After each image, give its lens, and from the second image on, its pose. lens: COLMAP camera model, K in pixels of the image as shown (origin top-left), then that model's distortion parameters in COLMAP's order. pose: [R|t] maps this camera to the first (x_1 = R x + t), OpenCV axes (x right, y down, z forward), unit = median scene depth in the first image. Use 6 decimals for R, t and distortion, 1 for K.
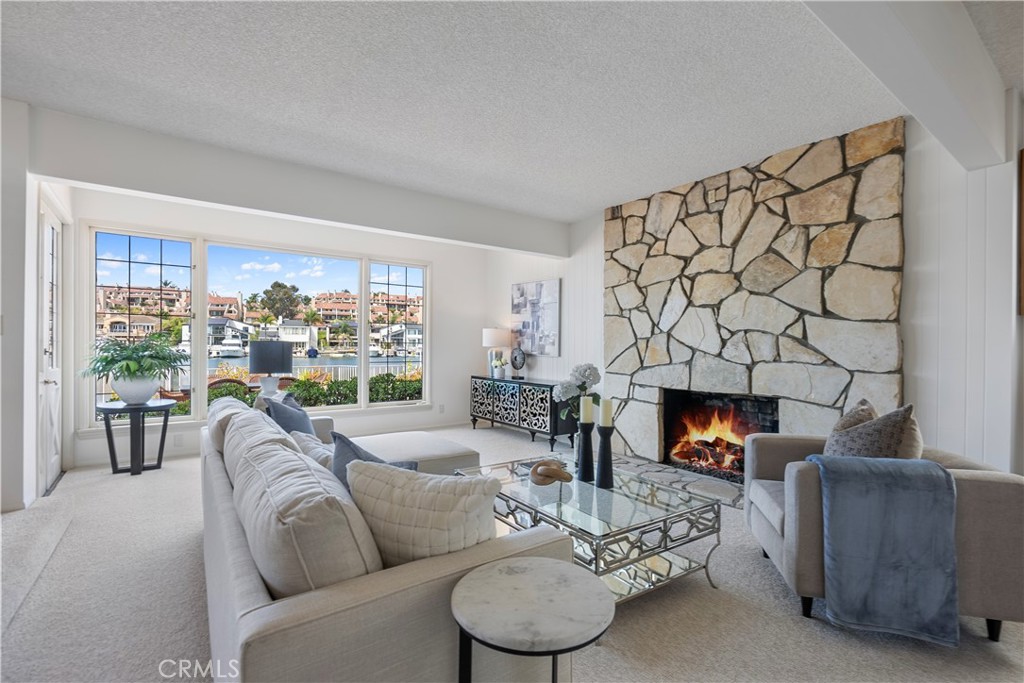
lens RADIAL K [[465.1, 0, 512.0], [0, 465.1, 341.5], [0, 0, 1]] dist [0.000819, 0.000366]
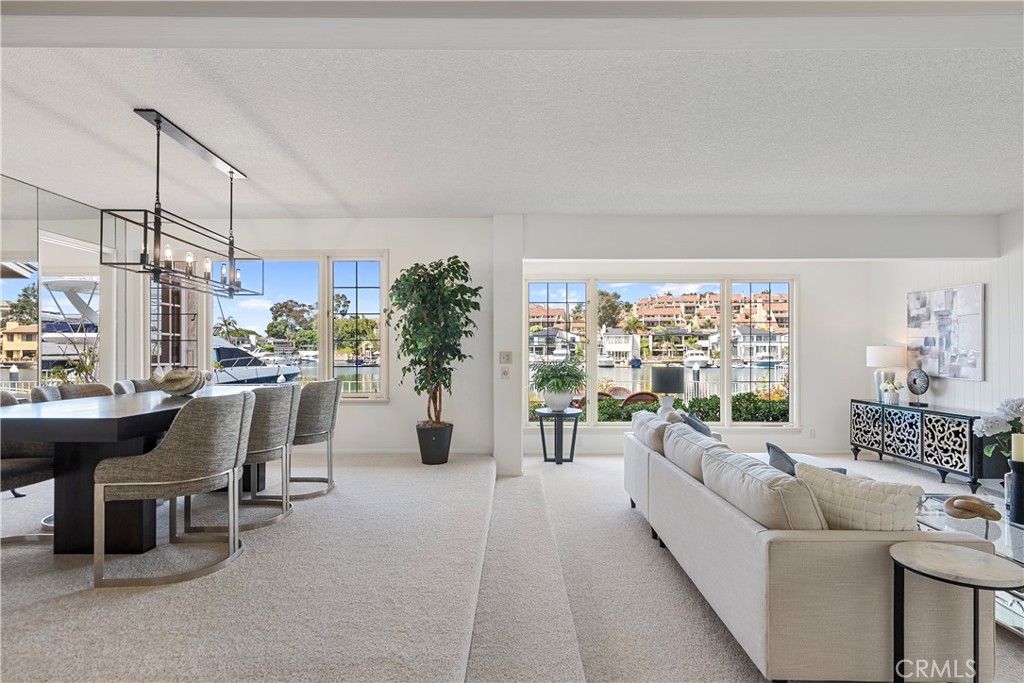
lens RADIAL K [[529.3, 0, 513.0], [0, 529.3, 348.4], [0, 0, 1]] dist [0.004466, 0.001110]
pose [[0.809300, -0.011388, -0.587285, -0.016184], [0.009979, 0.999934, -0.005639, -0.026206], [0.587310, -0.001297, 0.809361, -0.211891]]
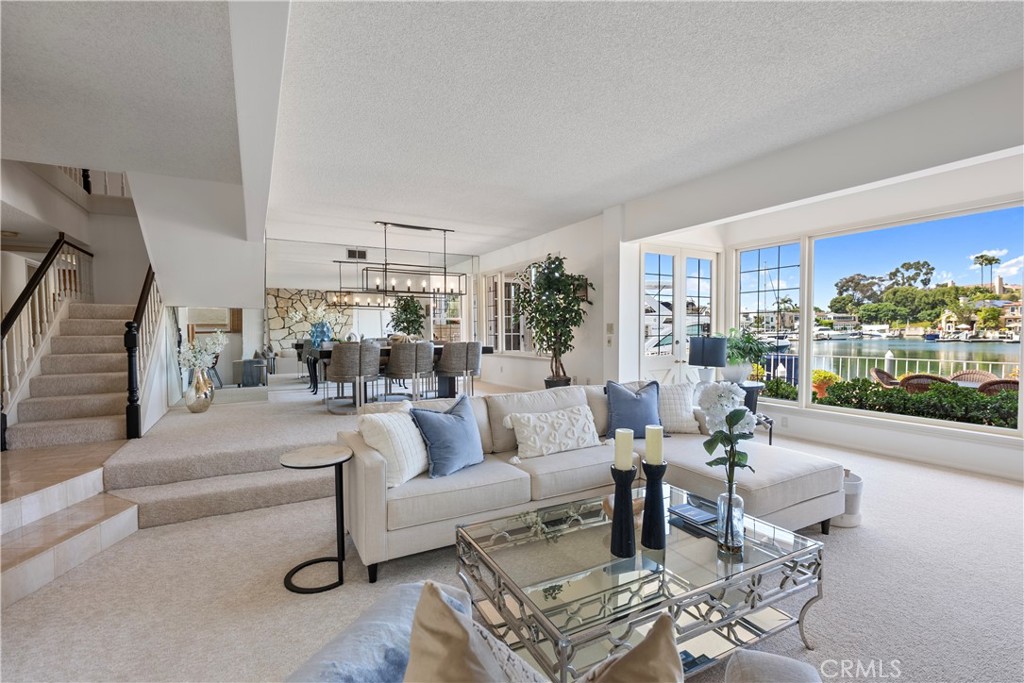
lens RADIAL K [[465.1, 0, 512.0], [0, 465.1, 341.5], [0, 0, 1]] dist [0.000819, 0.000366]
pose [[-0.109498, 0.019818, -0.993789, 0.388510], [0.013756, 0.999736, 0.018421, -0.010670], [0.993892, -0.011654, -0.109742, 0.381858]]
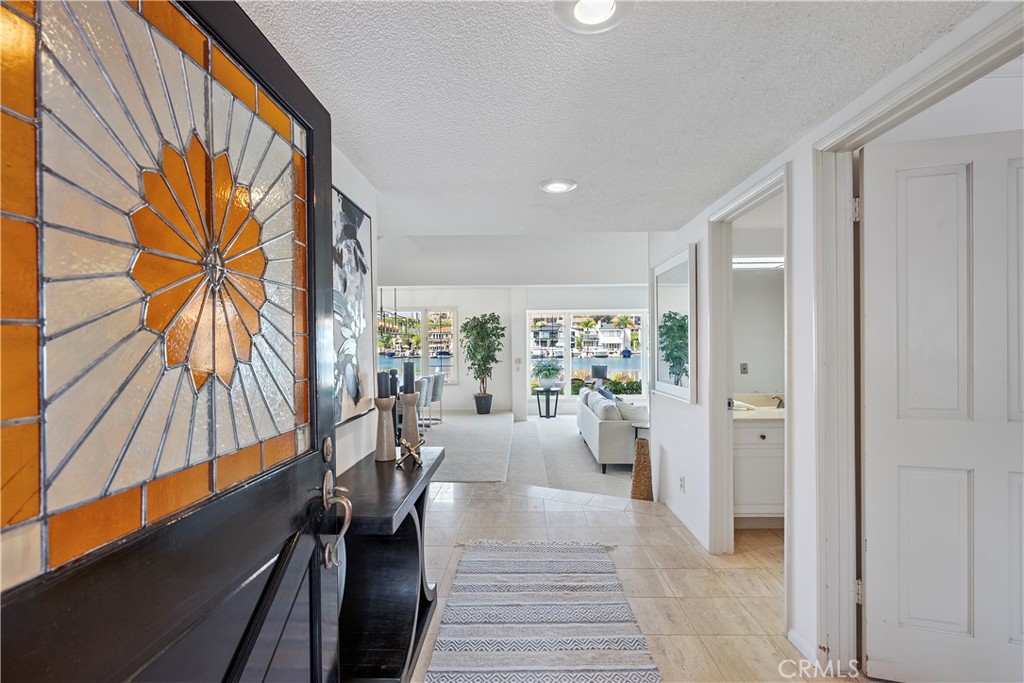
lens RADIAL K [[465.1, 0, 512.0], [0, 465.1, 341.5], [0, 0, 1]] dist [0.000819, 0.000366]
pose [[0.797180, -0.018037, -0.603473, 0.348186], [0.019370, 0.999803, -0.004294, -0.072333], [0.603432, -0.008266, 0.797372, -0.713979]]
